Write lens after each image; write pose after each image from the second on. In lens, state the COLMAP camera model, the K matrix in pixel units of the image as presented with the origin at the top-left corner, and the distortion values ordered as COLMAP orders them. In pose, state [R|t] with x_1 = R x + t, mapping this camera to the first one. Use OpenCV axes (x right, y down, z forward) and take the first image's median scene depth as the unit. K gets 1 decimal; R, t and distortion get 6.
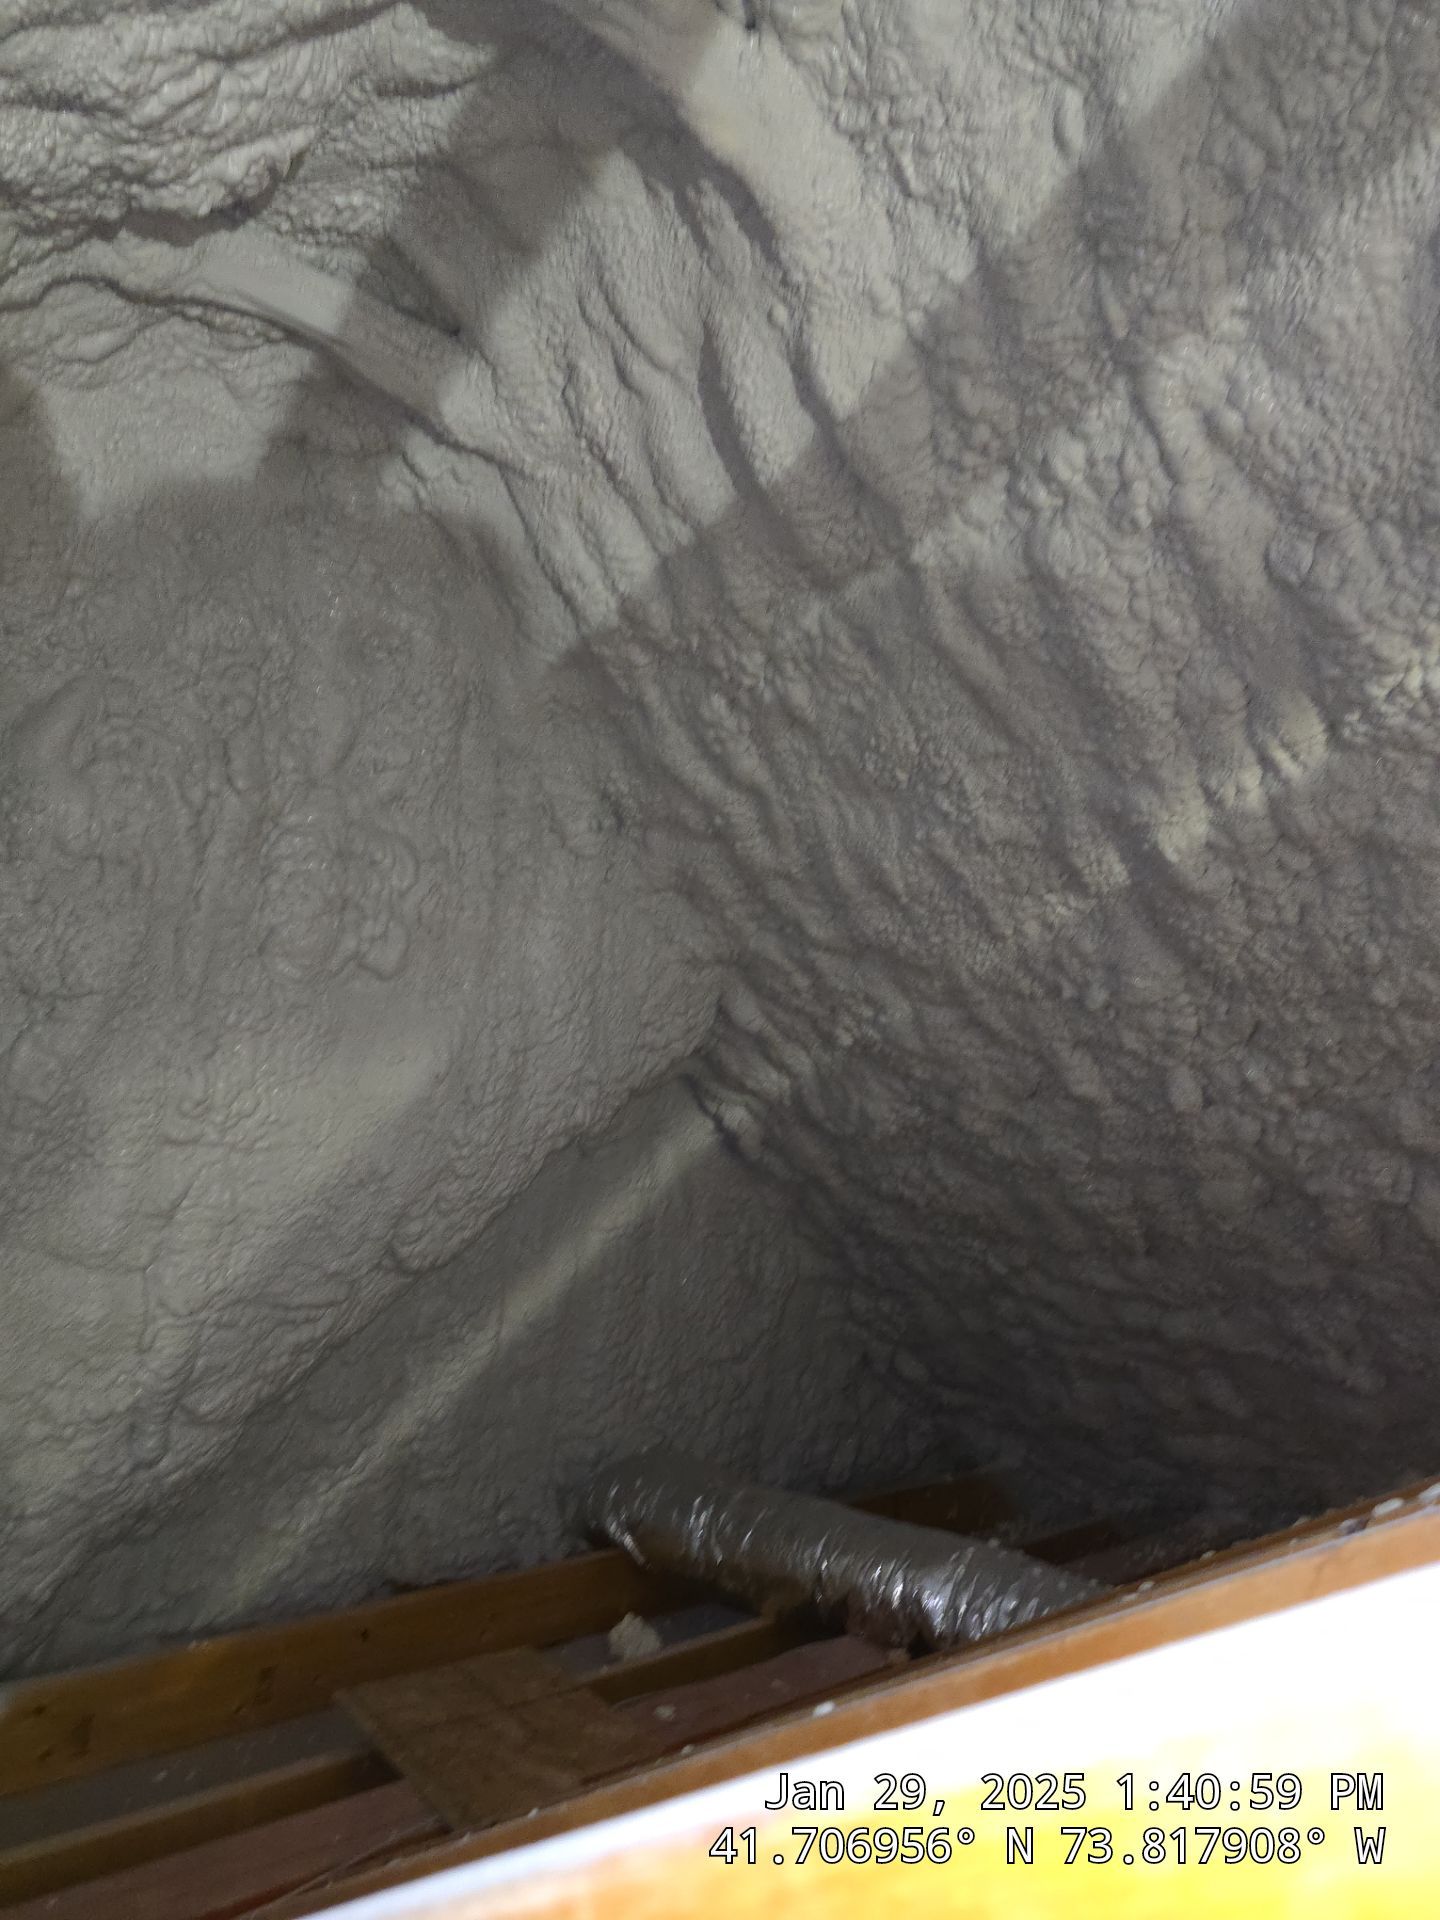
lens RADIAL K [[1285.8, 0, 724.1], [0, 1285.8, 956.5], [0, 0, 1]] dist [0.072848, -0.065730]
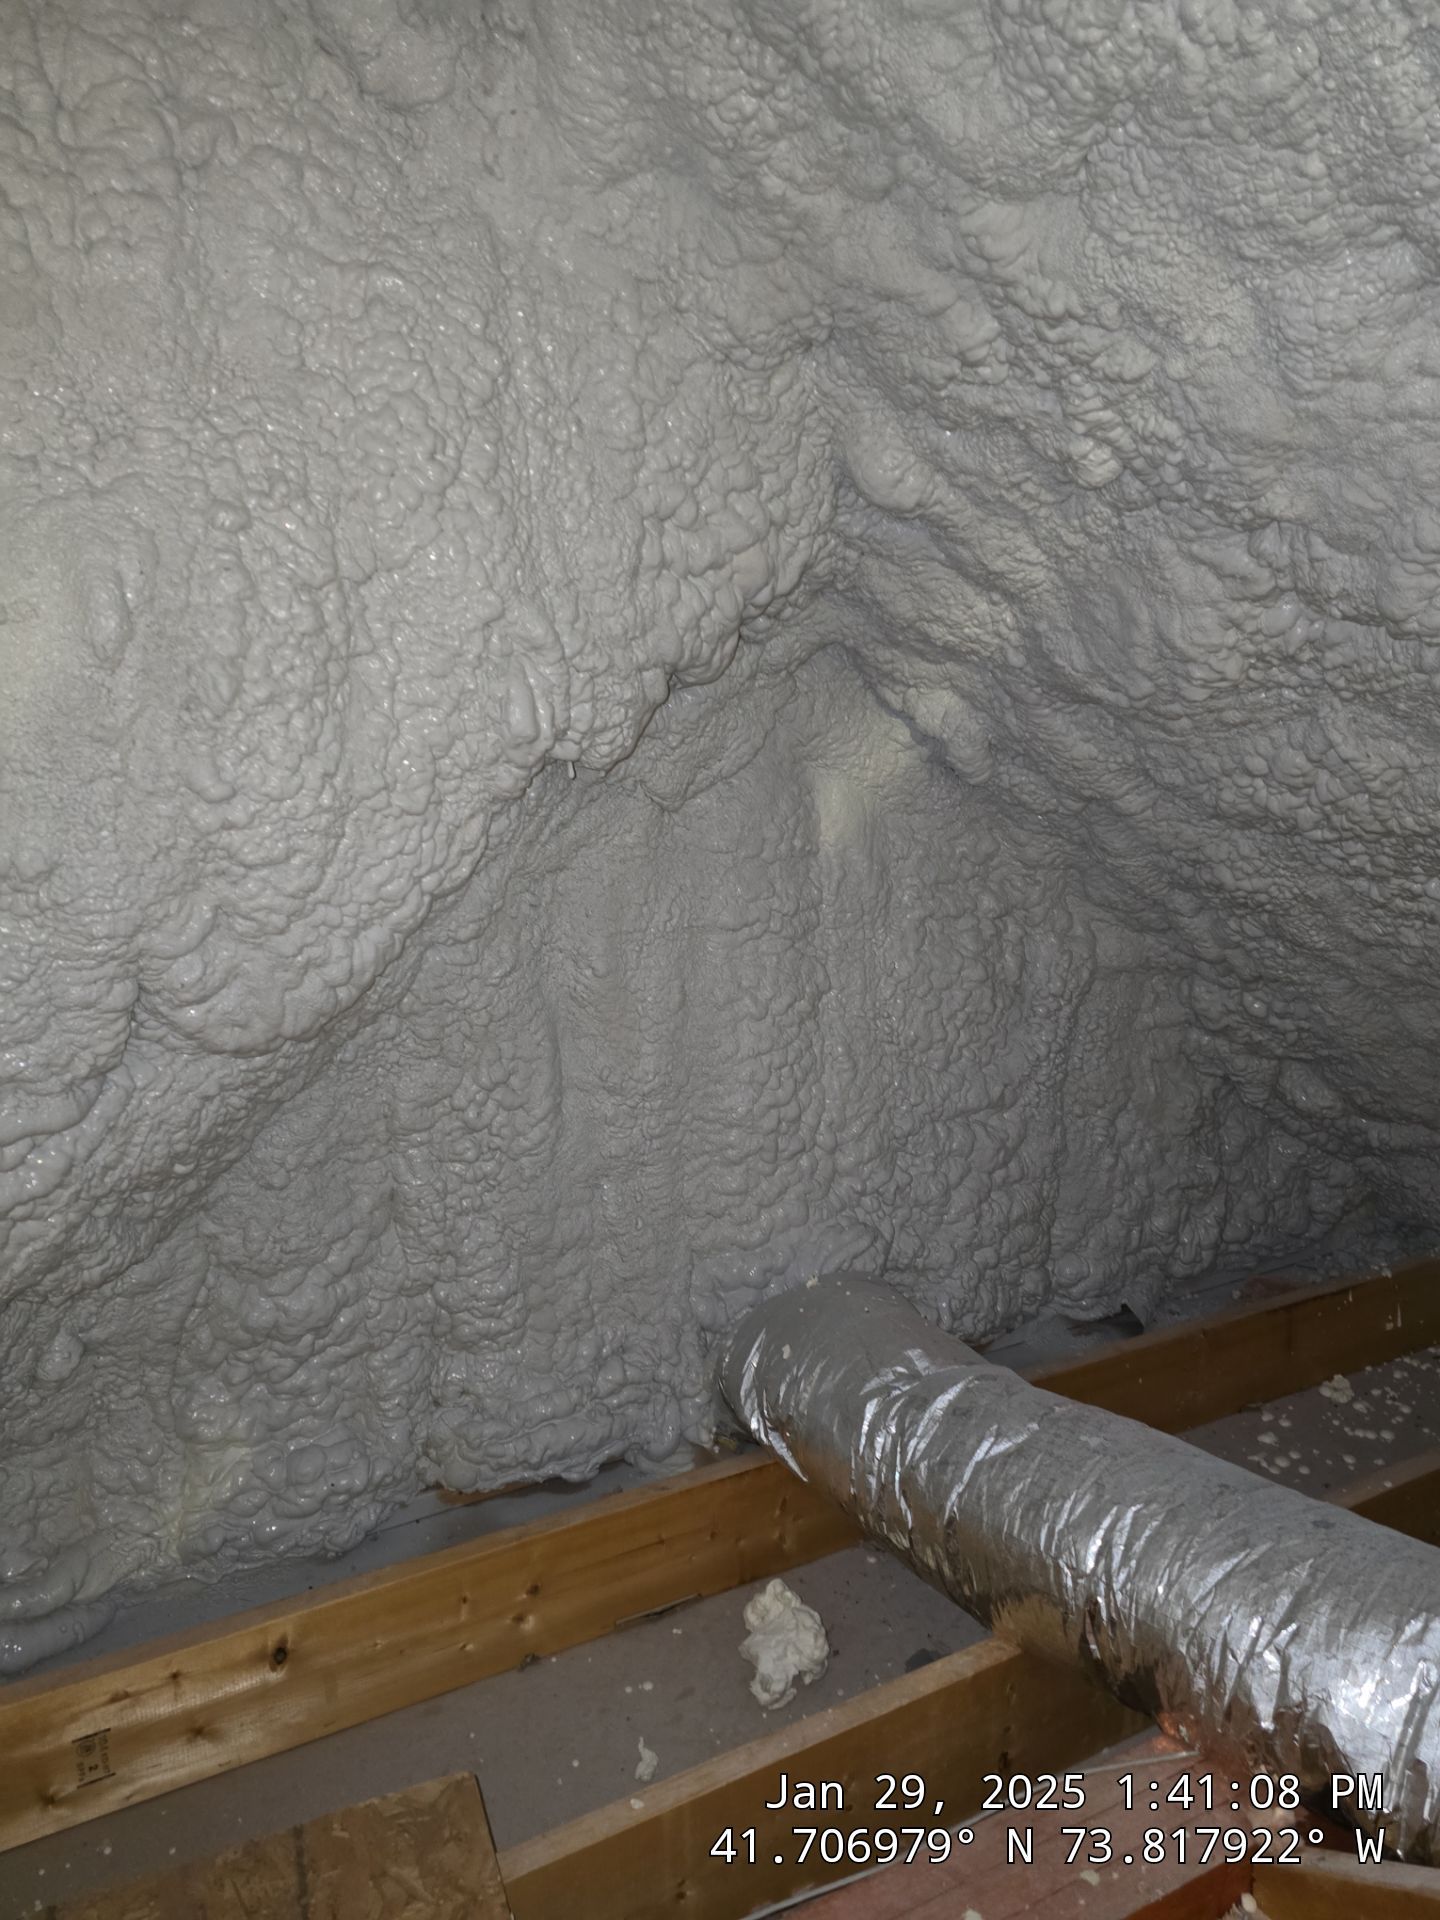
lens RADIAL K [[1285.8, 0, 710.1], [0, 1285.8, 976.4], [0, 0, 1]] dist [0.072848, -0.065730]
pose [[0.950570, -0.079061, -0.300276, 0.093924], [0.153964, 0.959801, 0.234687, 0.113935], [0.269651, -0.269318, 0.924530, 0.544460]]
